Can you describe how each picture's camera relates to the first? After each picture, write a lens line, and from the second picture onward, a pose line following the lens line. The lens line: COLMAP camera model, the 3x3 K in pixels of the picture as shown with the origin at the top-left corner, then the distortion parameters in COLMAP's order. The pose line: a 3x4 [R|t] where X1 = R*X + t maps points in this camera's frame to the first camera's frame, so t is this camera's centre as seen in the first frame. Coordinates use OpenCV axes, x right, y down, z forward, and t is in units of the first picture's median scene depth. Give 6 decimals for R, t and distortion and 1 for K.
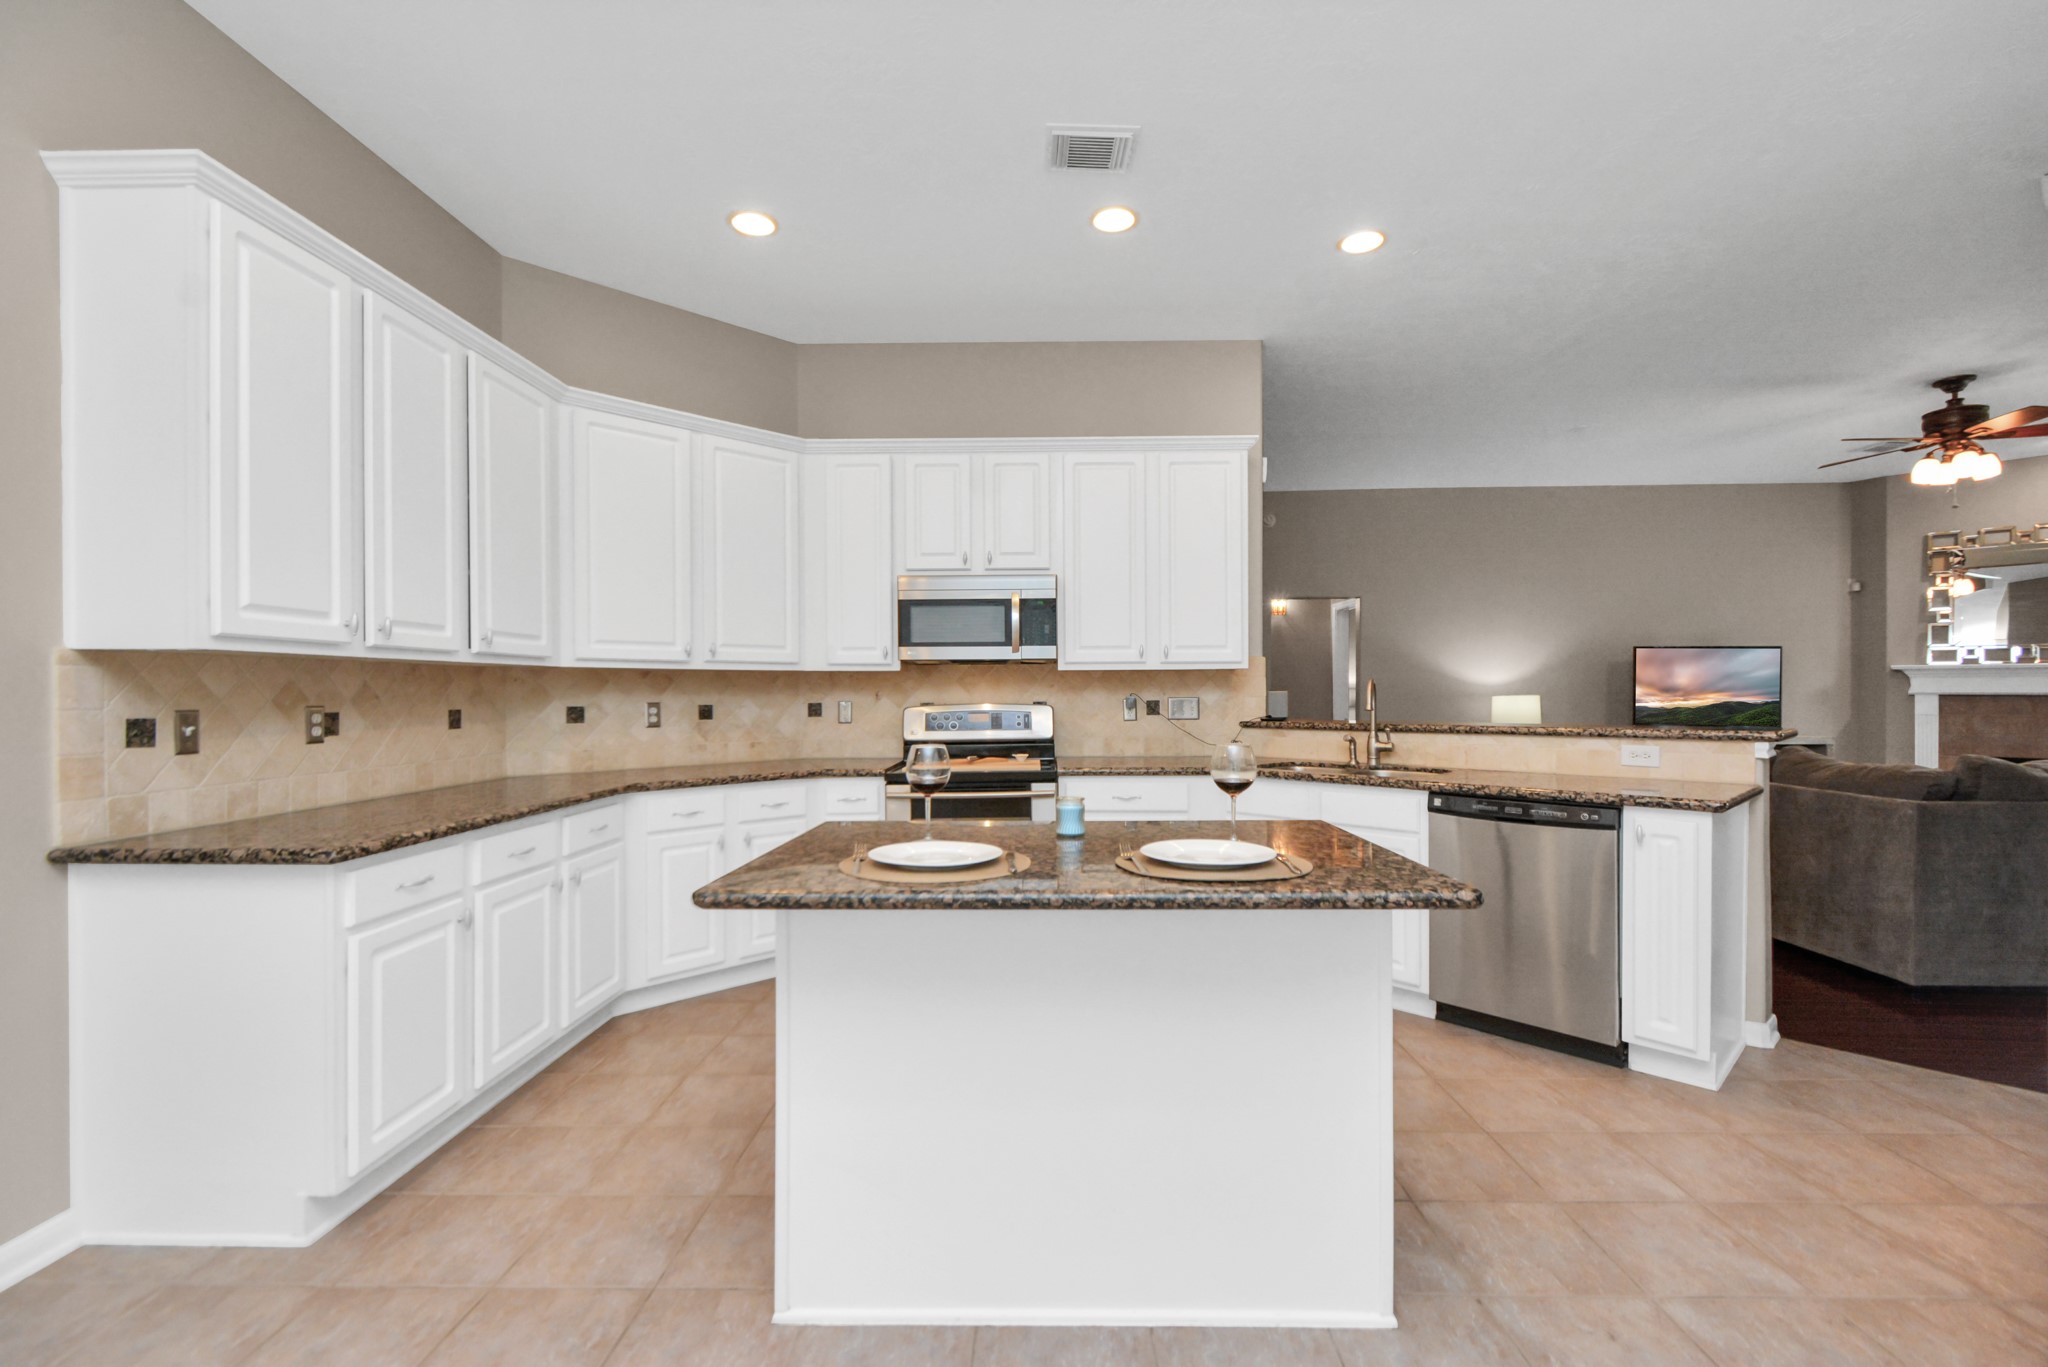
lens RADIAL K [[898.8, 0, 1031.9], [0, 898.8, 693.5], [0, 0, 1]] dist [-0.000834, -0.000202]
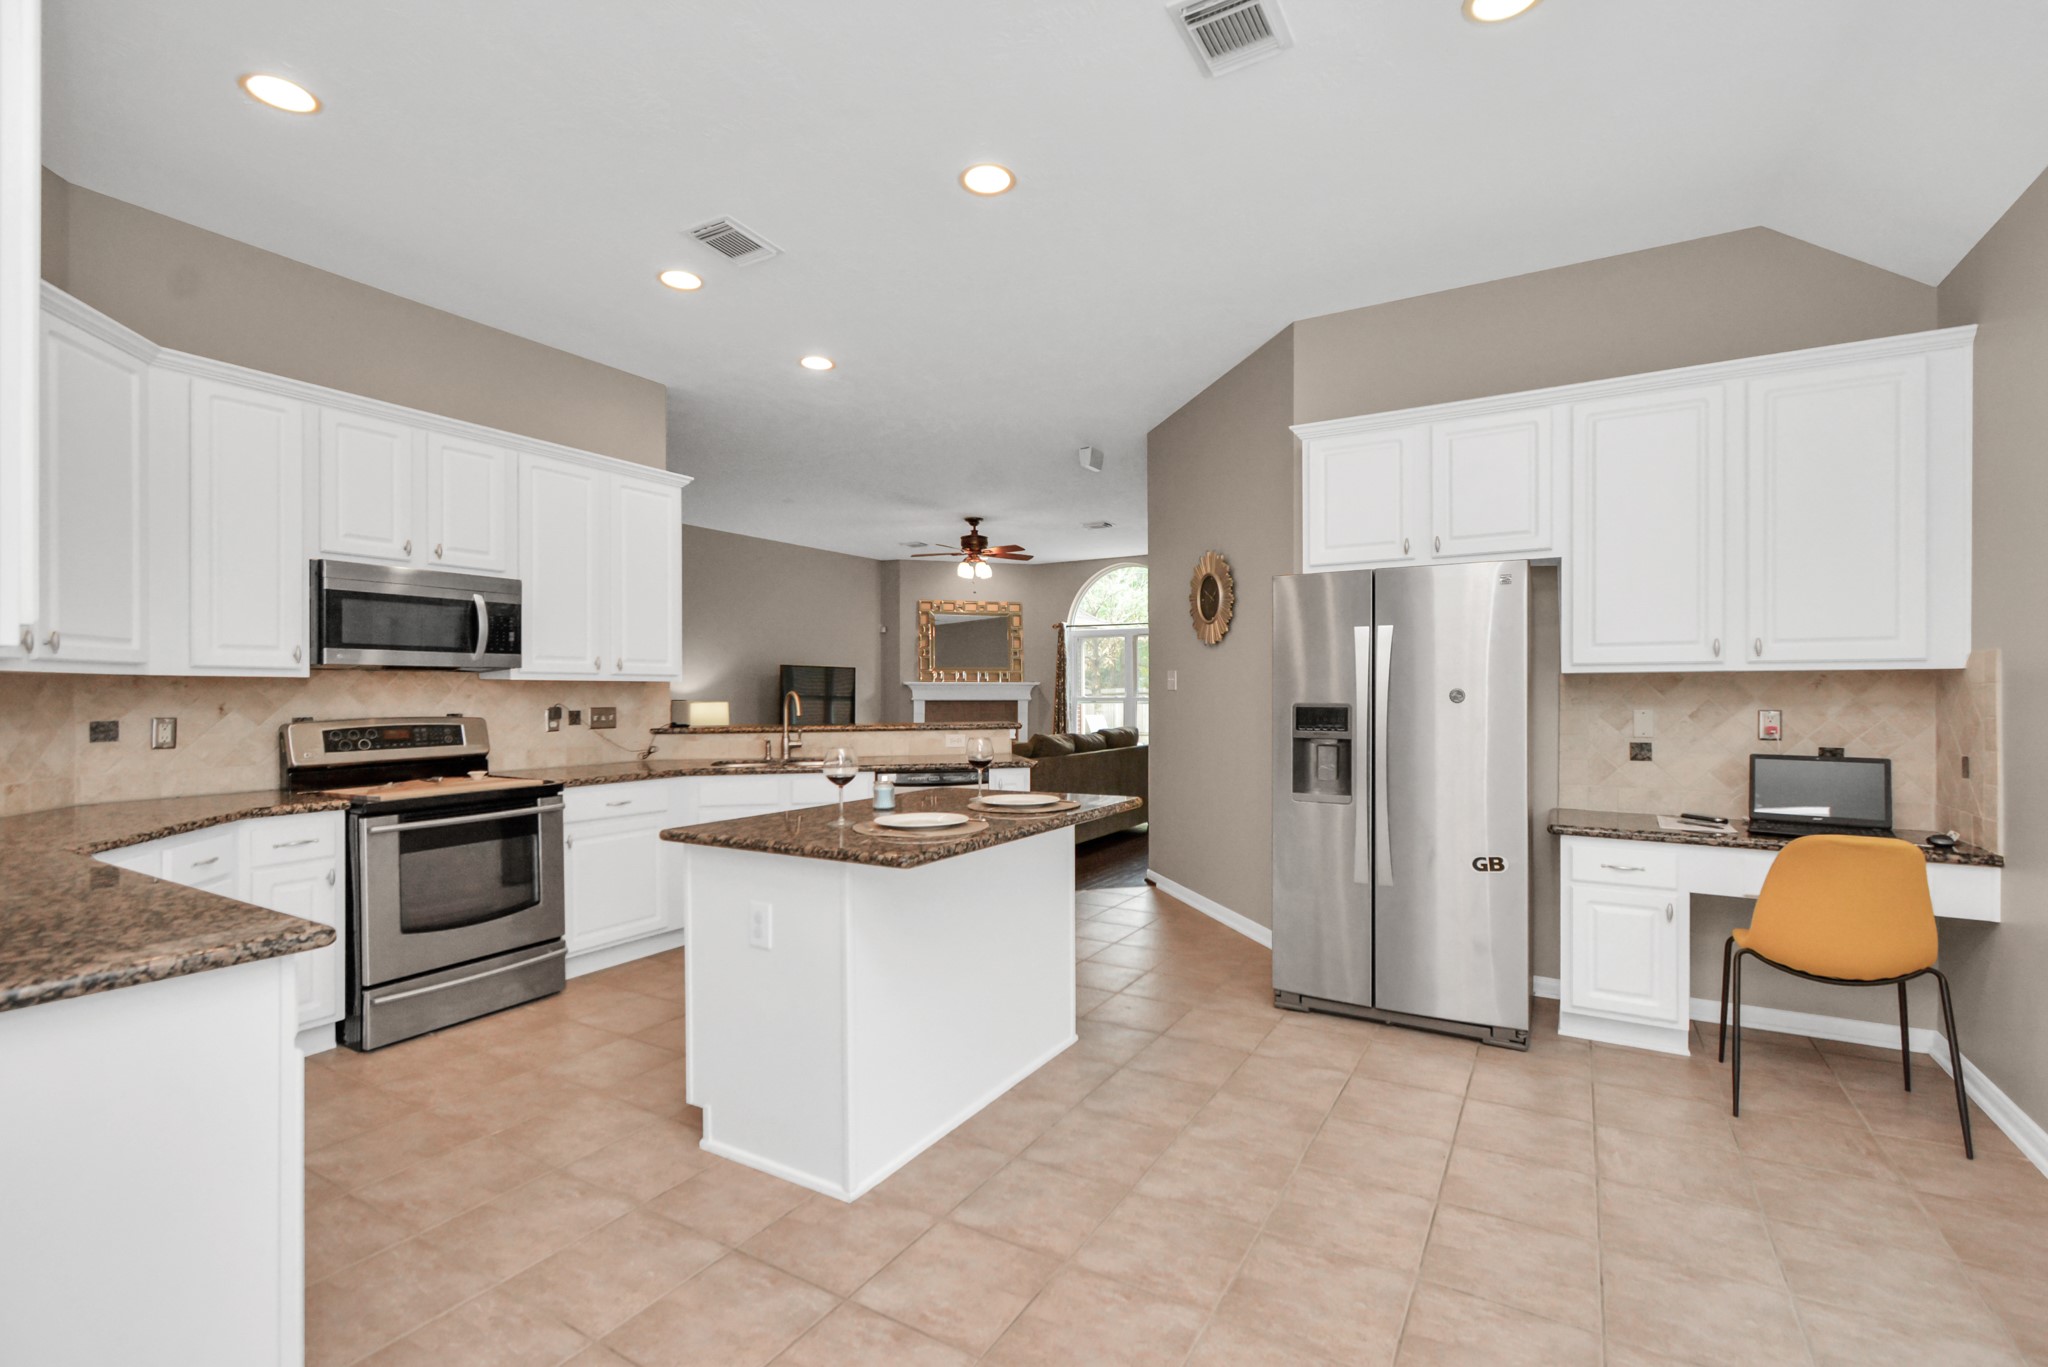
lens RADIAL K [[898.8, 0, 1031.9], [0, 898.8, 693.5], [0, 0, 1]] dist [-0.000834, -0.000202]
pose [[0.494763, 0.002811, 0.869023, -0.493248], [0.001916, 0.999989, -0.004325, -0.006303], [-0.869026, 0.003805, 0.494752, 0.054429]]
